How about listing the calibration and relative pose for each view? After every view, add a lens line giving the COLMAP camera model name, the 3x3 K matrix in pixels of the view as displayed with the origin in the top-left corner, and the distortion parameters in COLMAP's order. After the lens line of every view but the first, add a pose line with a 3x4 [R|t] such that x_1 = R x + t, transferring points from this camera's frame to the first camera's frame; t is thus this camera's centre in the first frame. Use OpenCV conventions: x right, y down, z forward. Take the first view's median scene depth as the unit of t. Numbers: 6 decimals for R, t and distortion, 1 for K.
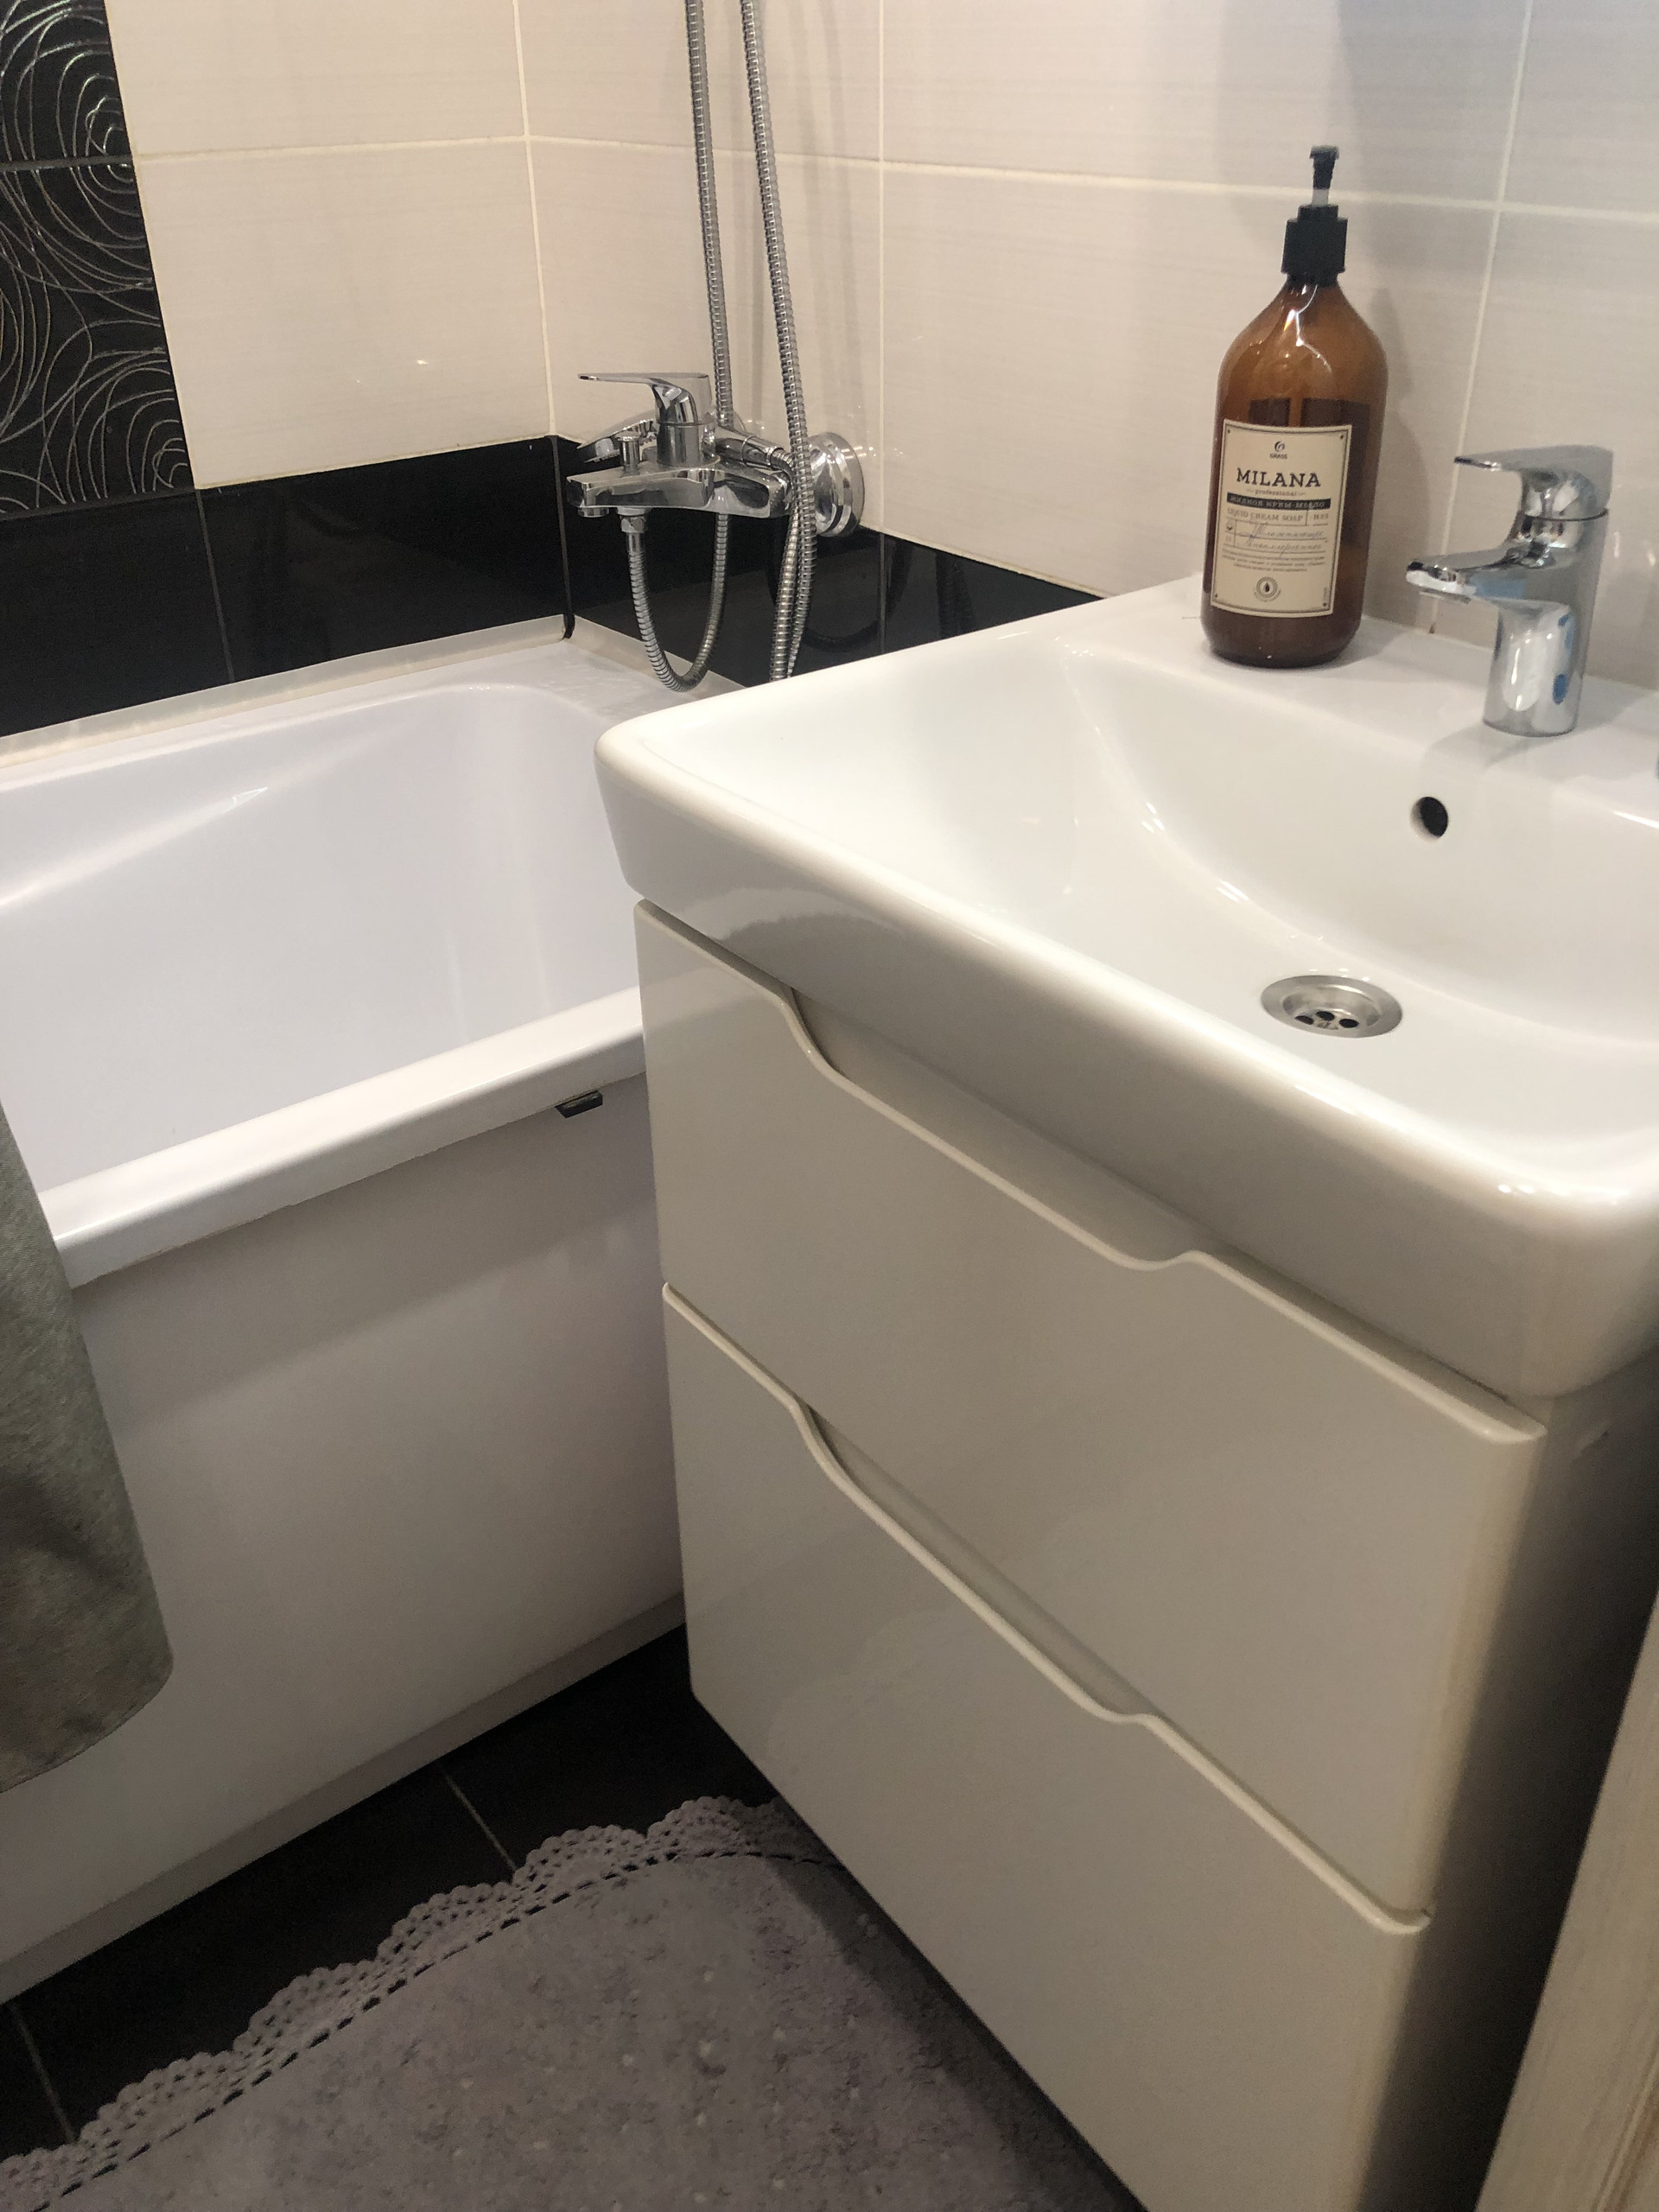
lens RADIAL K [[1833.4, 0, 829.8], [0, 1833.4, 1099.2], [0, 0, 1]] dist [0.034309, -0.049159]
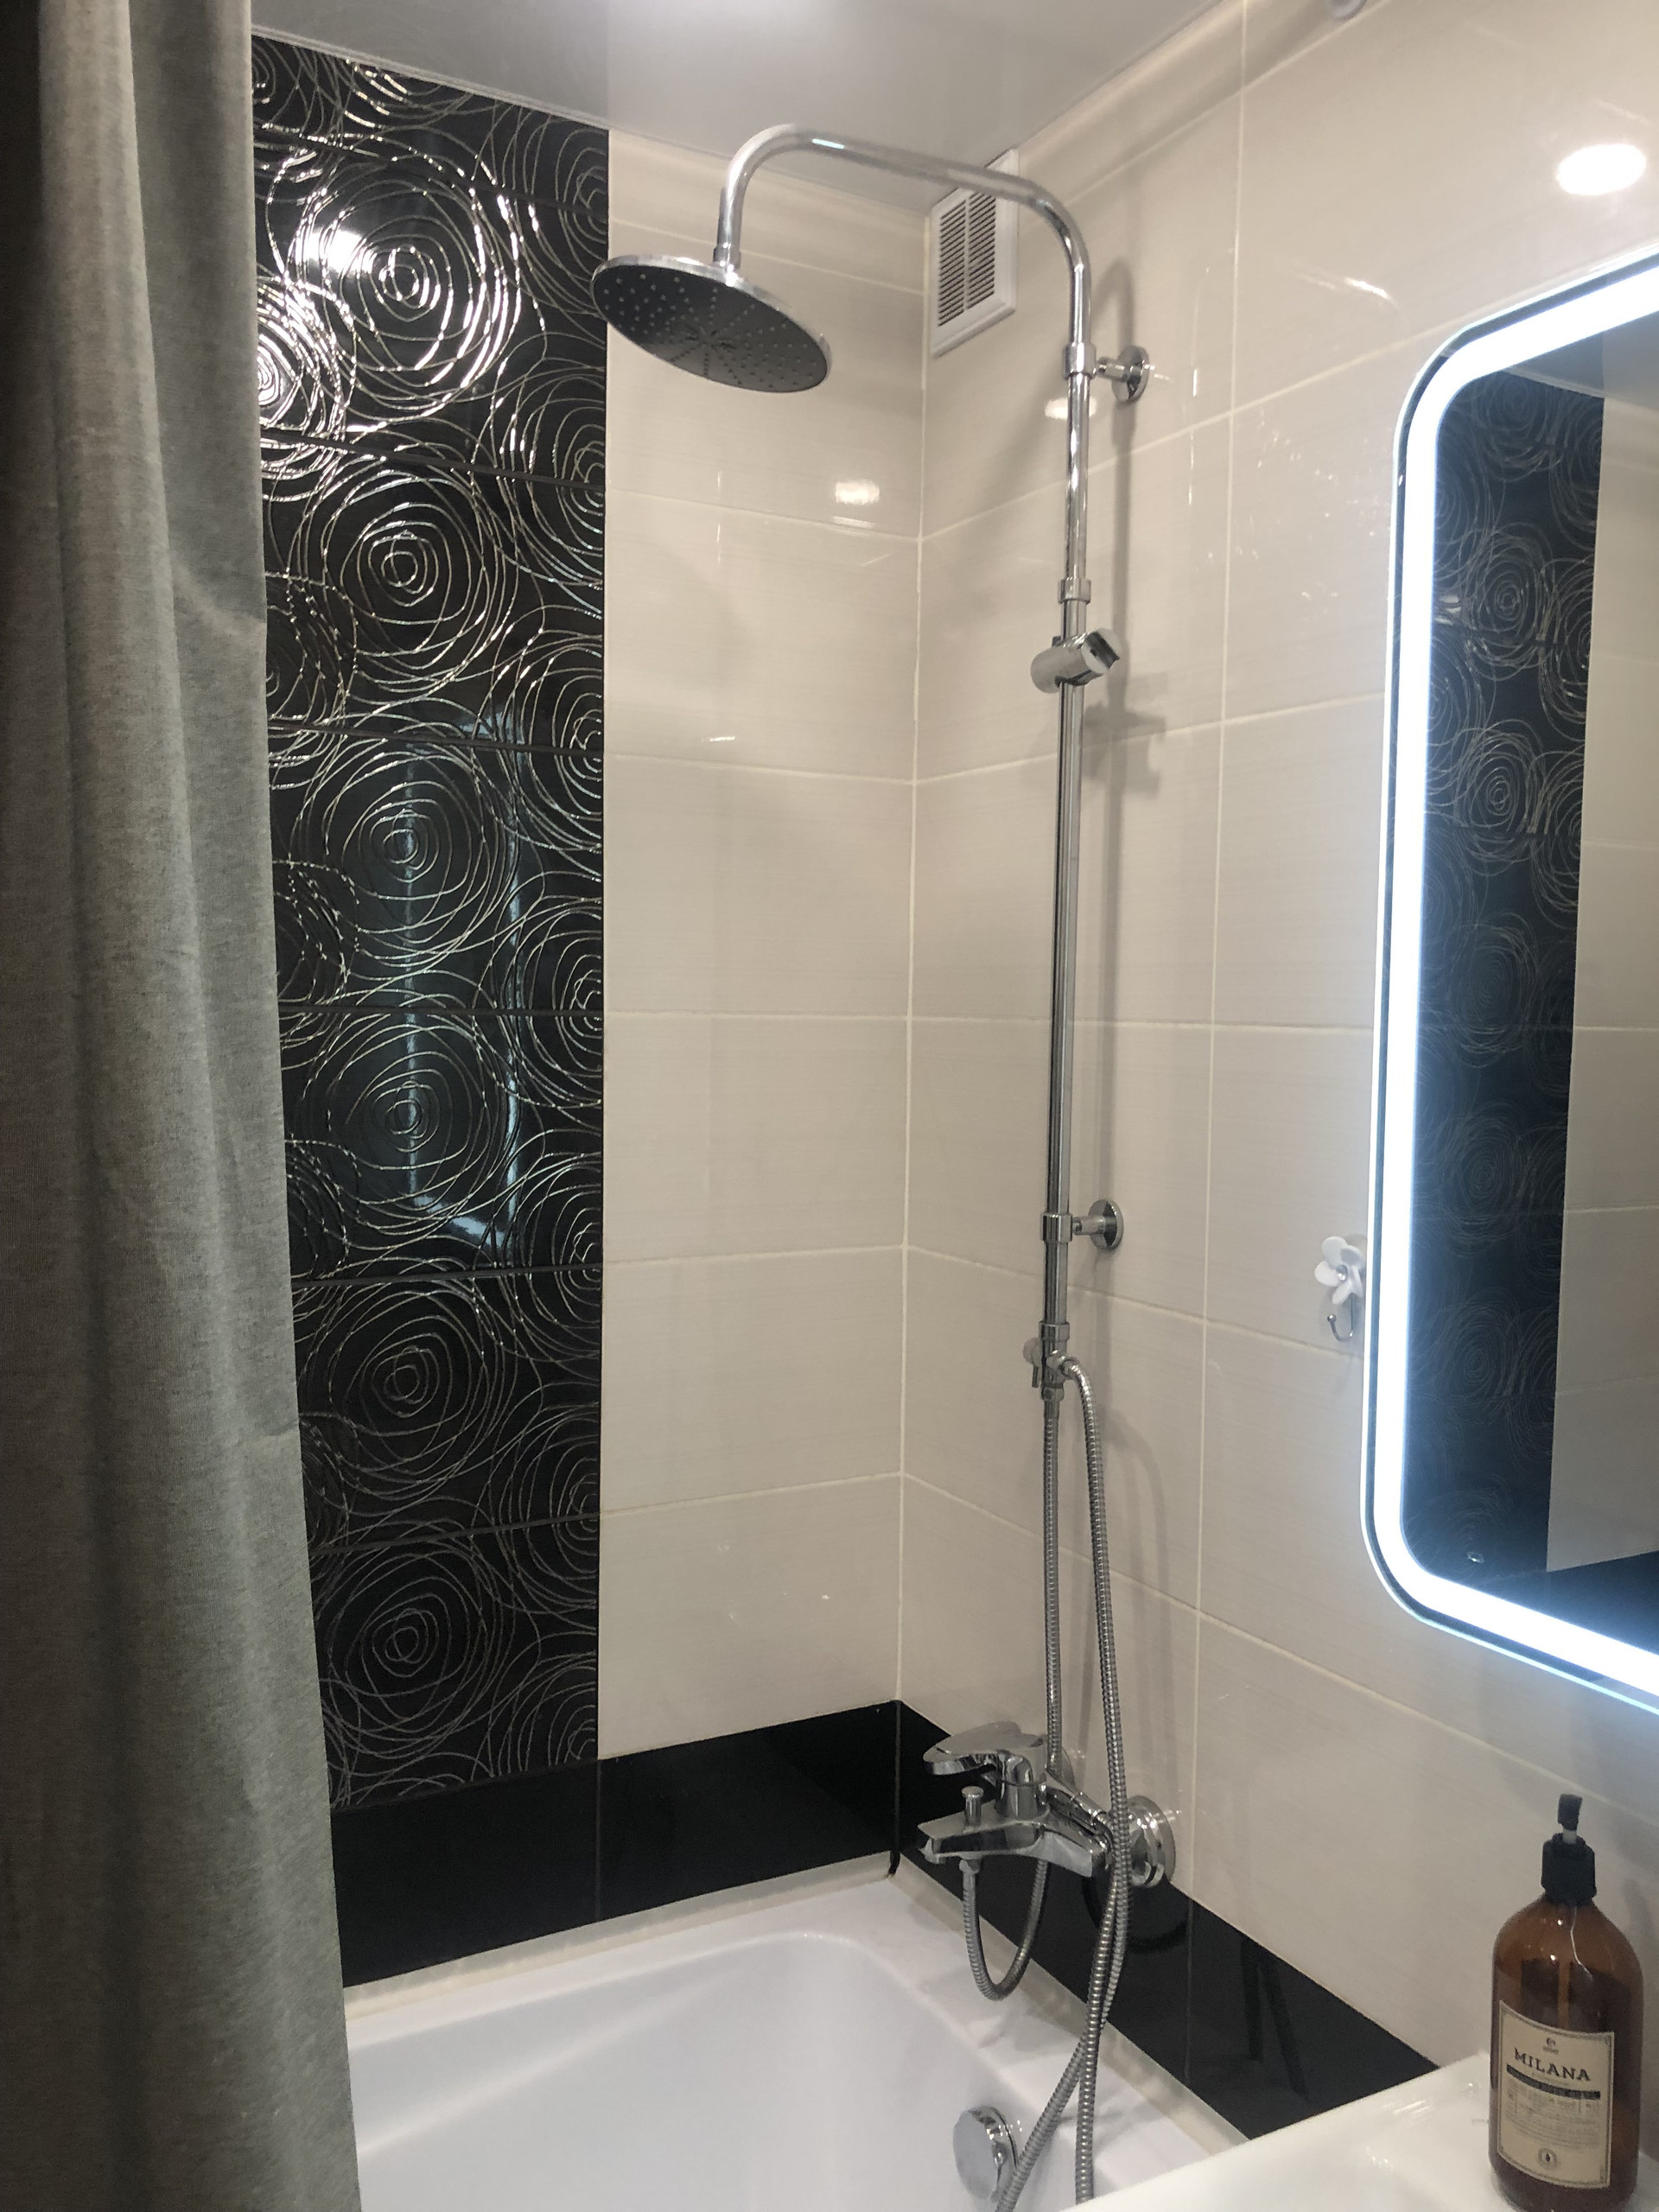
lens RADIAL K [[1833.4, 0, 842.3], [0, 1833.4, 1113.6], [0, 0, 1]] dist [0.034309, -0.049159]
pose [[0.987468, 0.037832, -0.153217, -0.027589], [-0.104241, 0.885277, -0.453232, -0.199304], [0.118493, 0.463523, 0.878126, -0.232605]]
